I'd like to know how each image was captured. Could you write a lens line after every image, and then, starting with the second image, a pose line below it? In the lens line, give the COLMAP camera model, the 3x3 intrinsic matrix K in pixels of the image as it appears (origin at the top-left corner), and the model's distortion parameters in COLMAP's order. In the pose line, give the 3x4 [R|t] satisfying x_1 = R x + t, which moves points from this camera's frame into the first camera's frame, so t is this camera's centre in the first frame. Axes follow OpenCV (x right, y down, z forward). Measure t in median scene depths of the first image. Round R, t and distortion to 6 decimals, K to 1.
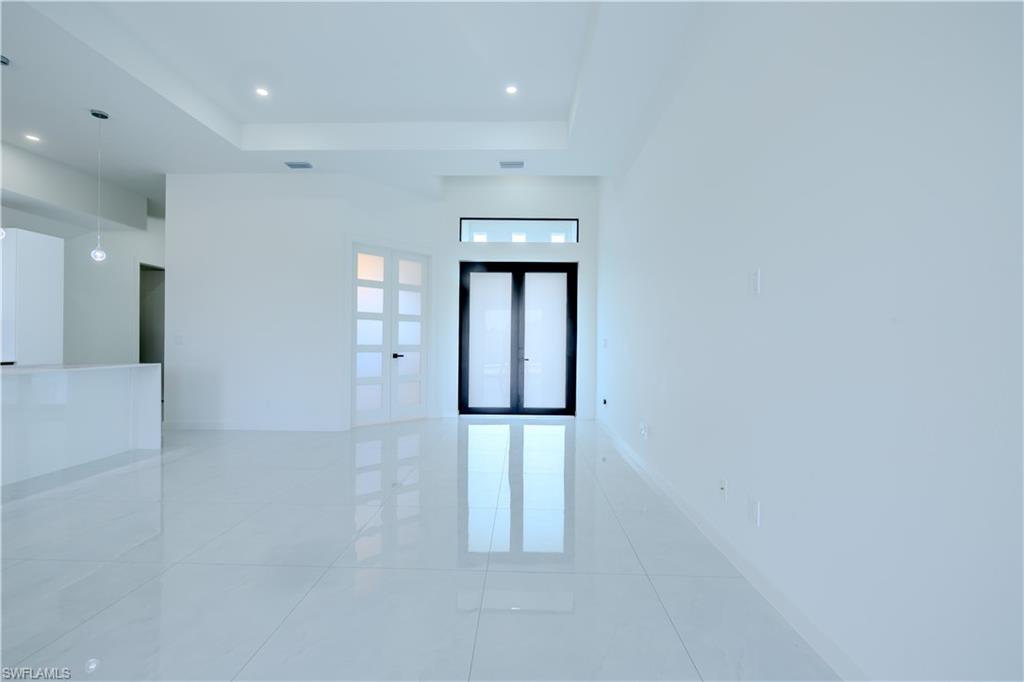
lens RADIAL K [[429.0, 0, 510.7], [0, 429.0, 342.6], [0, 0, 1]] dist [-0.000409, 0.000472]
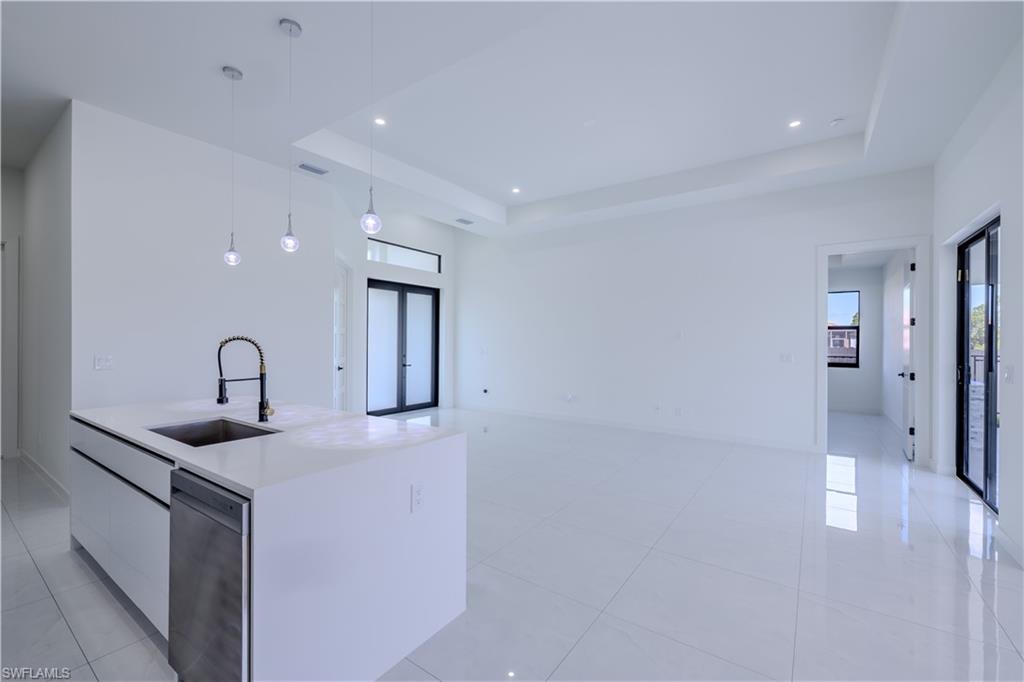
lens RADIAL K [[429.0, 0, 514.3], [0, 429.0, 341.0], [0, 0, 1]] dist [-0.000409, 0.000472]
pose [[0.547899, -0.006434, 0.836520, -0.860452], [0.000056, 0.999971, 0.007654, -0.040084], [-0.836545, -0.004147, 0.547883, 0.103961]]
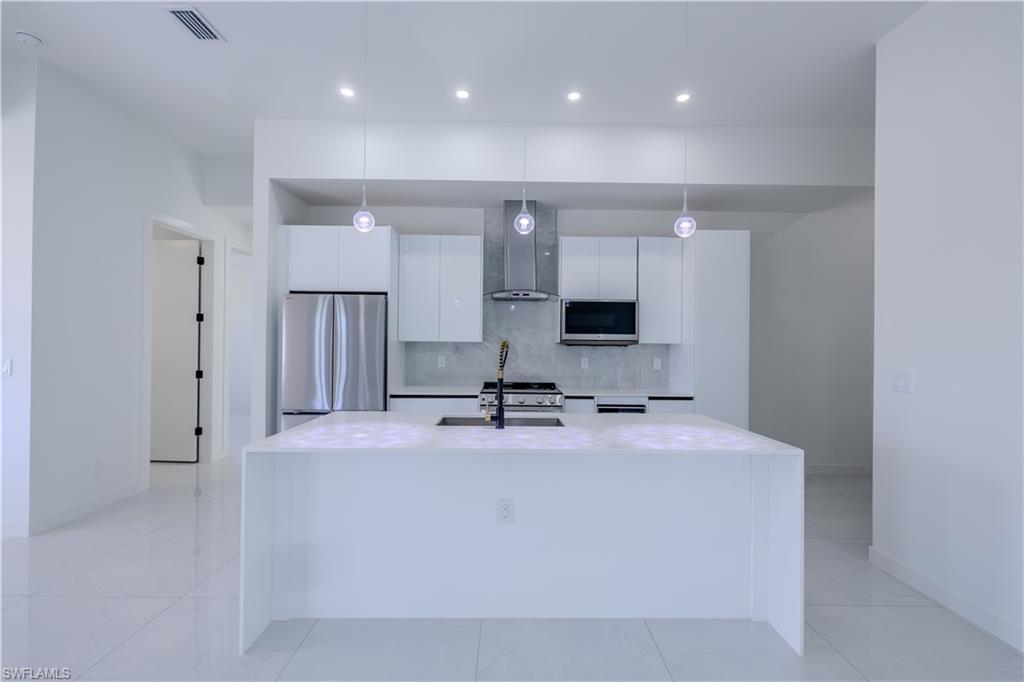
lens RADIAL K [[429.0, 0, 513.1], [0, 429.0, 339.6], [0, 0, 1]] dist [-0.000409, 0.000472]
pose [[0.033679, -0.016123, -0.999303, -0.289200], [-0.010277, 0.999811, -0.016477, -0.035660], [0.999380, 0.010824, 0.033507, 0.499705]]
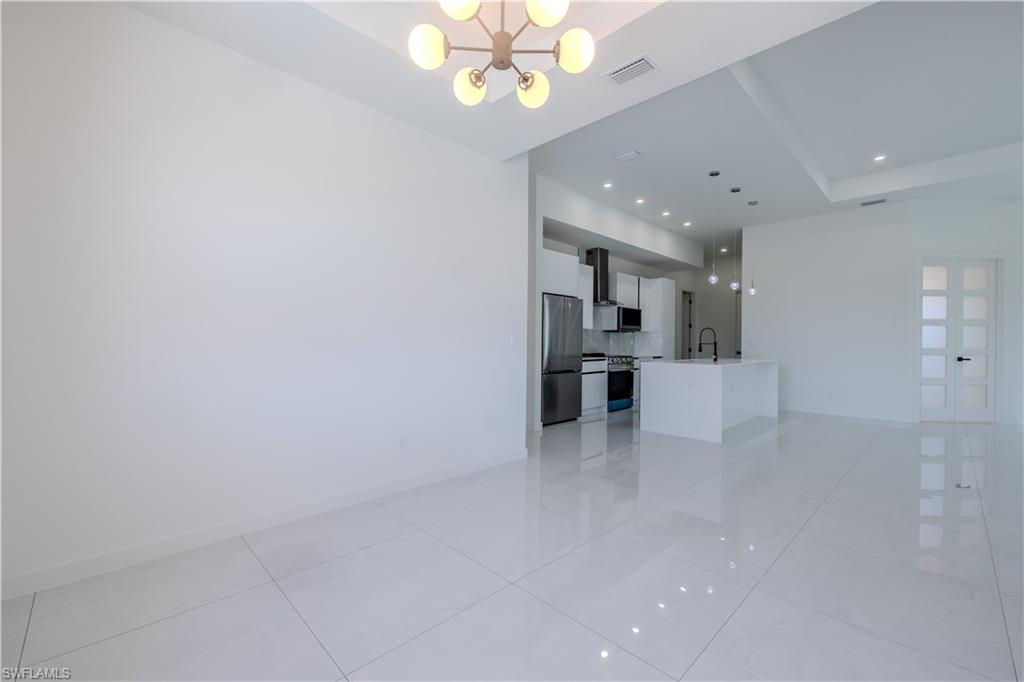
lens RADIAL K [[429.0, 0, 511.3], [0, 429.0, 342.3], [0, 0, 1]] dist [-0.000409, 0.000472]
pose [[0.720558, 0.001180, -0.693394, -0.321411], [-0.004958, 0.999982, -0.003450, -0.001418], [0.693377, 0.005923, 0.720550, -0.504262]]
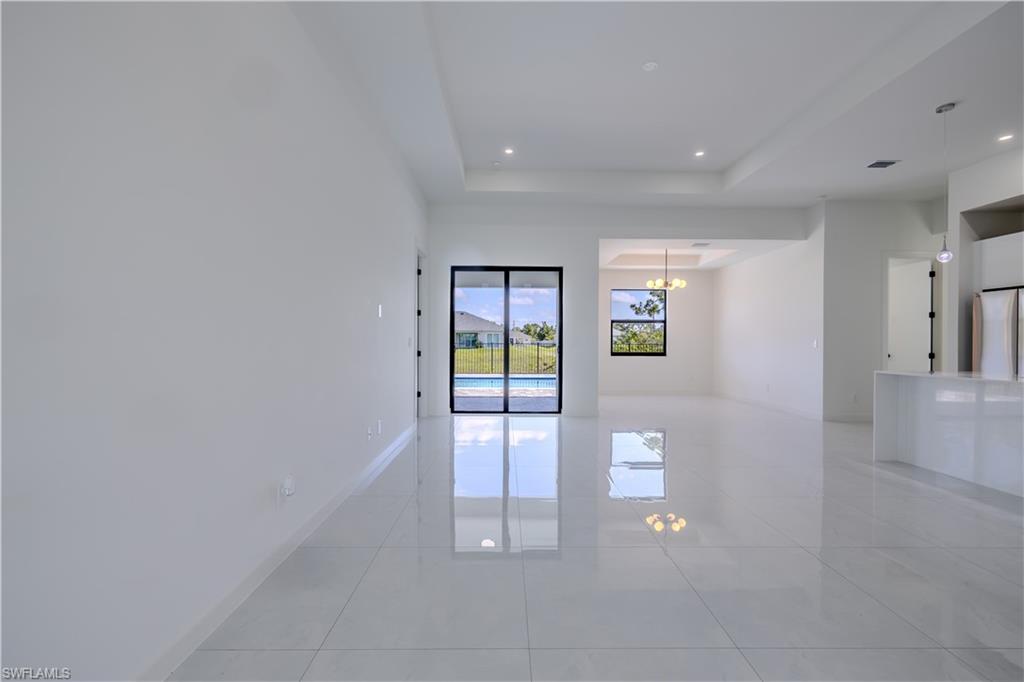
lens RADIAL K [[429.0, 0, 509.9], [0, 429.0, 341.9], [0, 0, 1]] dist [-0.000409, 0.000472]
pose [[-0.999098, -0.015461, -0.039544, 0.011822], [-0.015586, 0.999874, 0.002876, -0.002638], [0.039494, 0.003490, -0.999214, 0.979066]]
